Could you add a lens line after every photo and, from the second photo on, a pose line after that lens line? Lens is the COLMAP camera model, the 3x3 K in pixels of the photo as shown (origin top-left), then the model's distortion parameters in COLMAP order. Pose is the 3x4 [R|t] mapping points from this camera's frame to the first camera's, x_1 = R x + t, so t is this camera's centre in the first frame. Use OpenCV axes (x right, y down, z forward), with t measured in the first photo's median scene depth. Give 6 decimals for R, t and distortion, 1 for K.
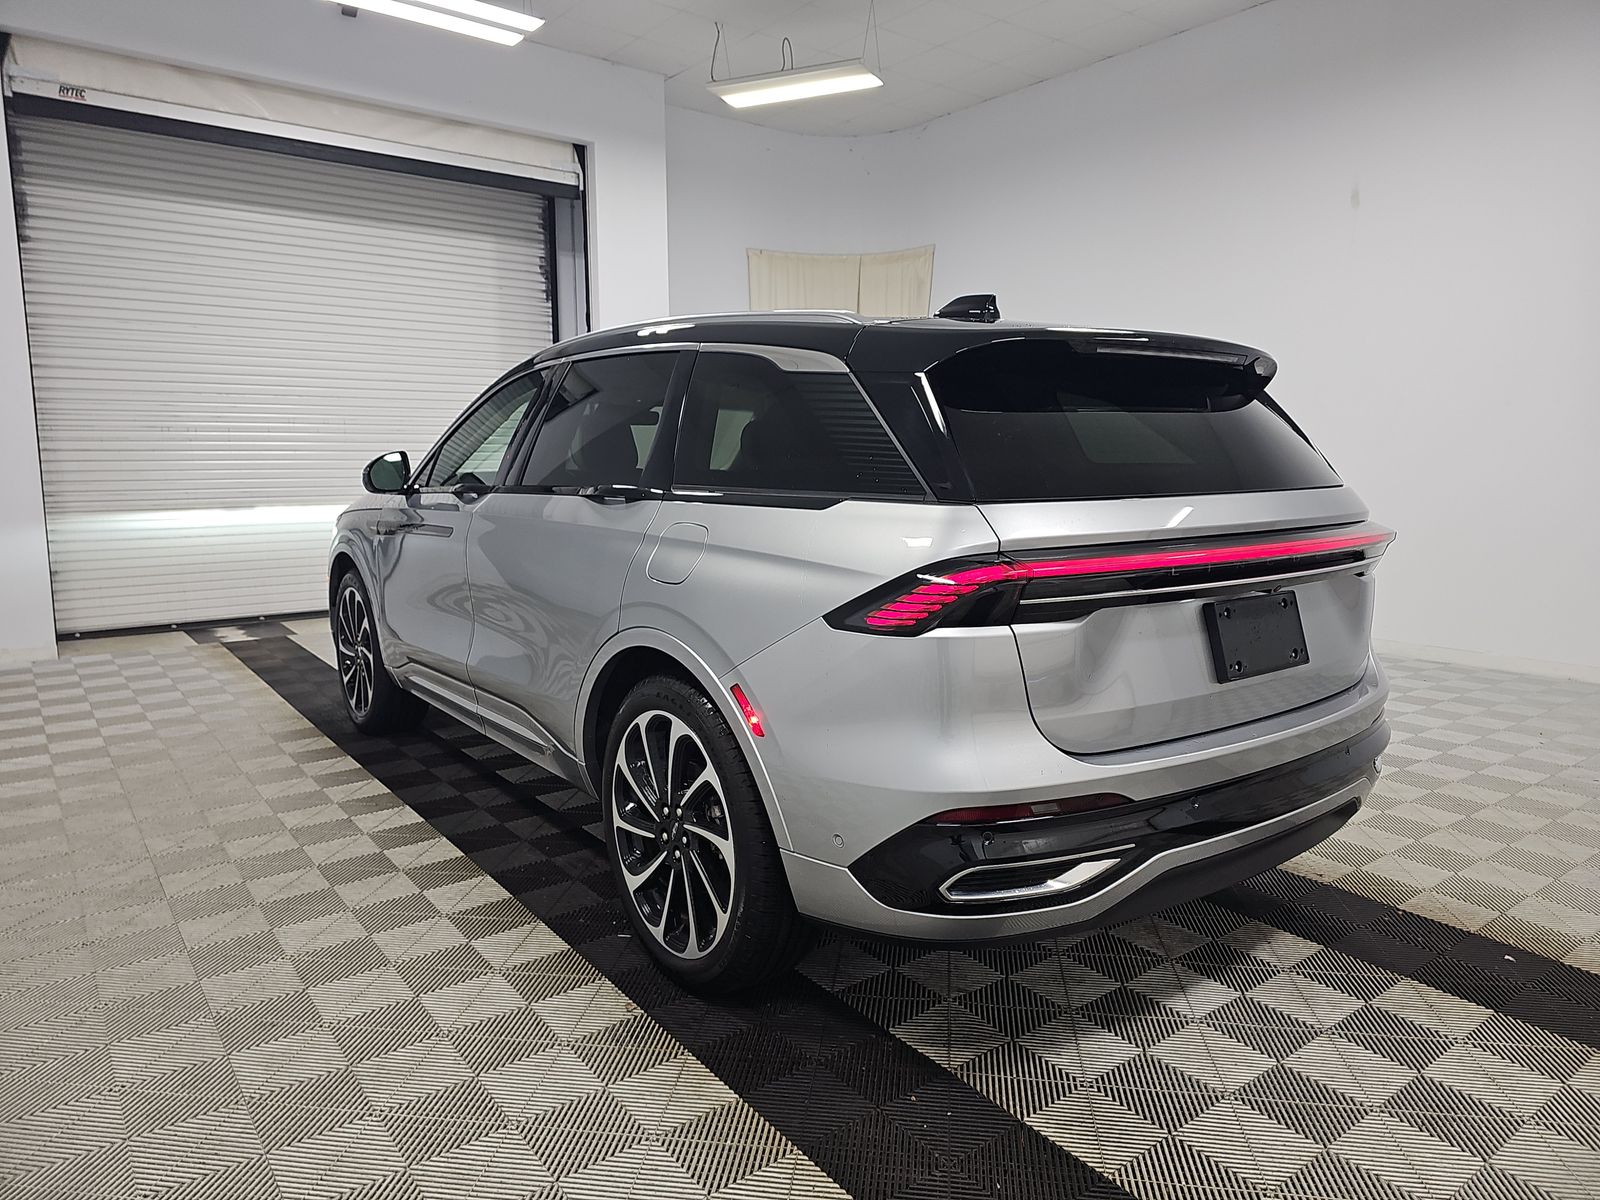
lens RADIAL K [[1073.0, 0, 799.9], [0, 1073.0, 590.2], [0, 0, 1]] dist [0.002683, -0.001890]
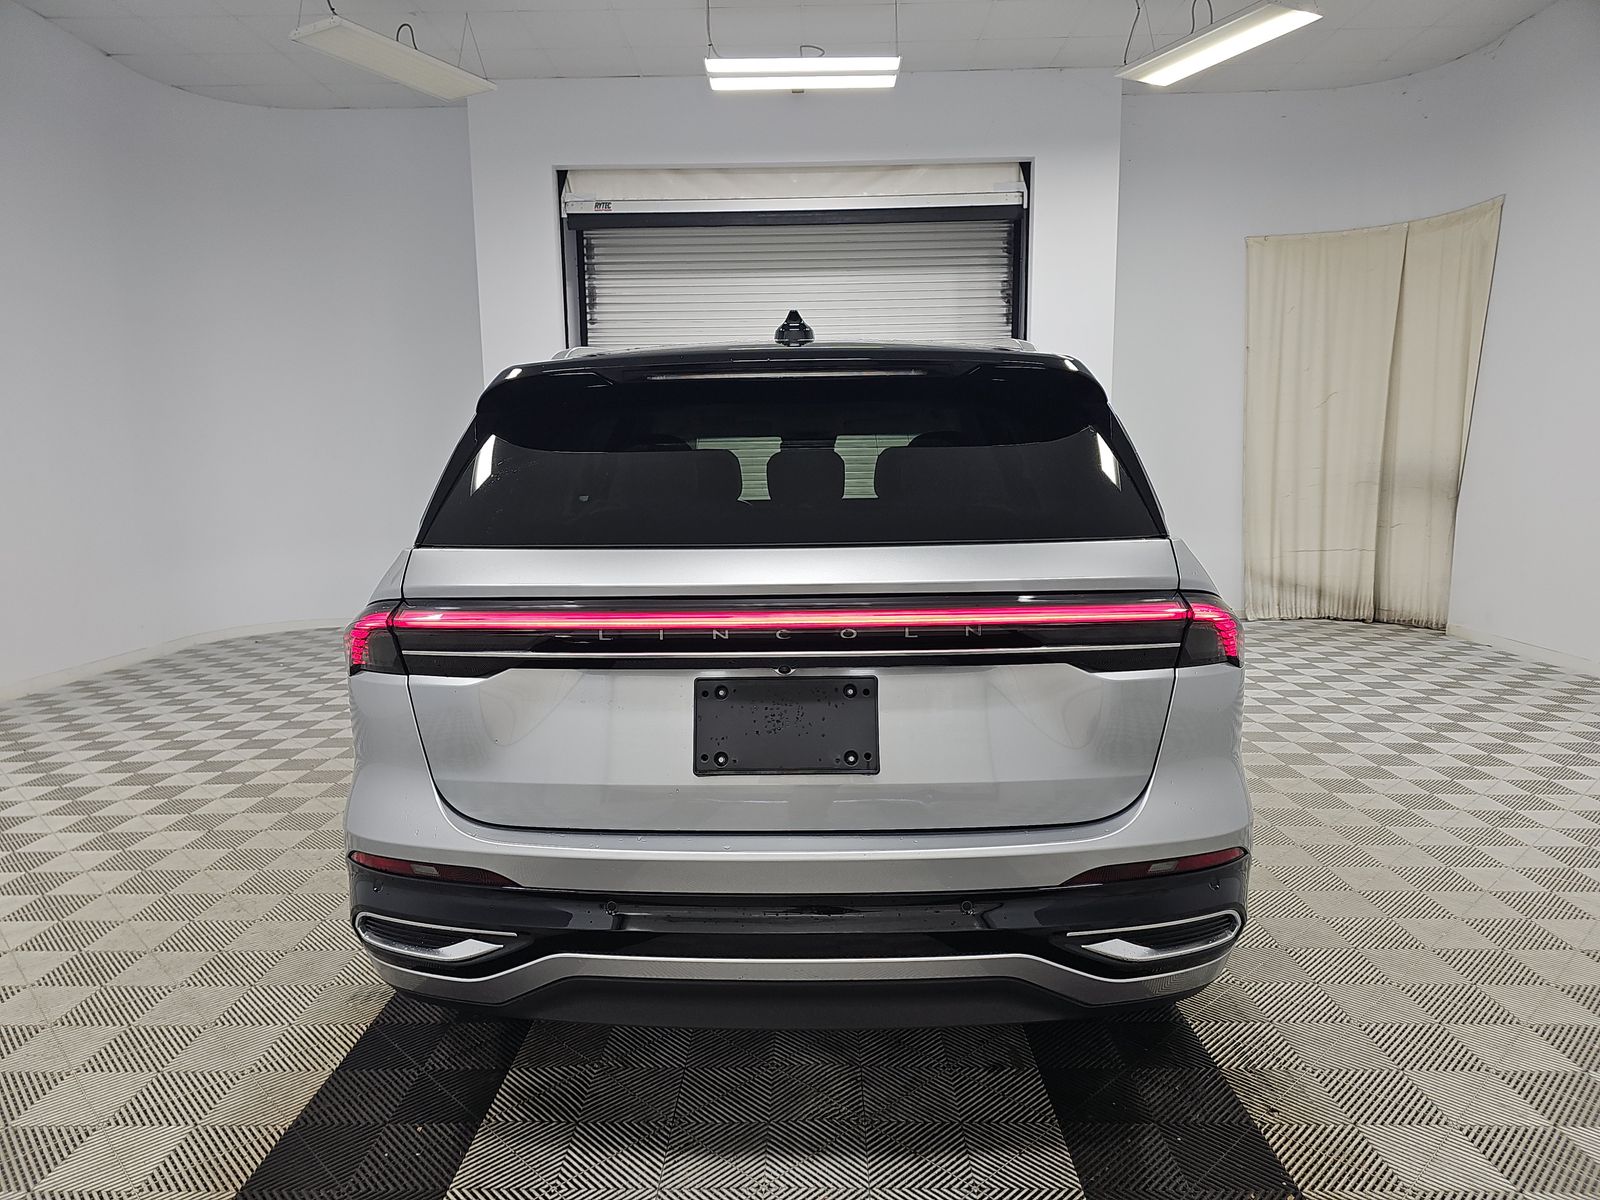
lens RADIAL K [[1058.9, 0, 800.0], [0, 1058.9, 600.0], [0, 0, 1]] dist [0.065915, -0.075655]
pose [[0.772809, 0.062718, -0.631532, 0.281067], [-0.065621, 0.997668, 0.018778, -0.019968], [0.631237, 0.026929, 0.775122, 0.121968]]
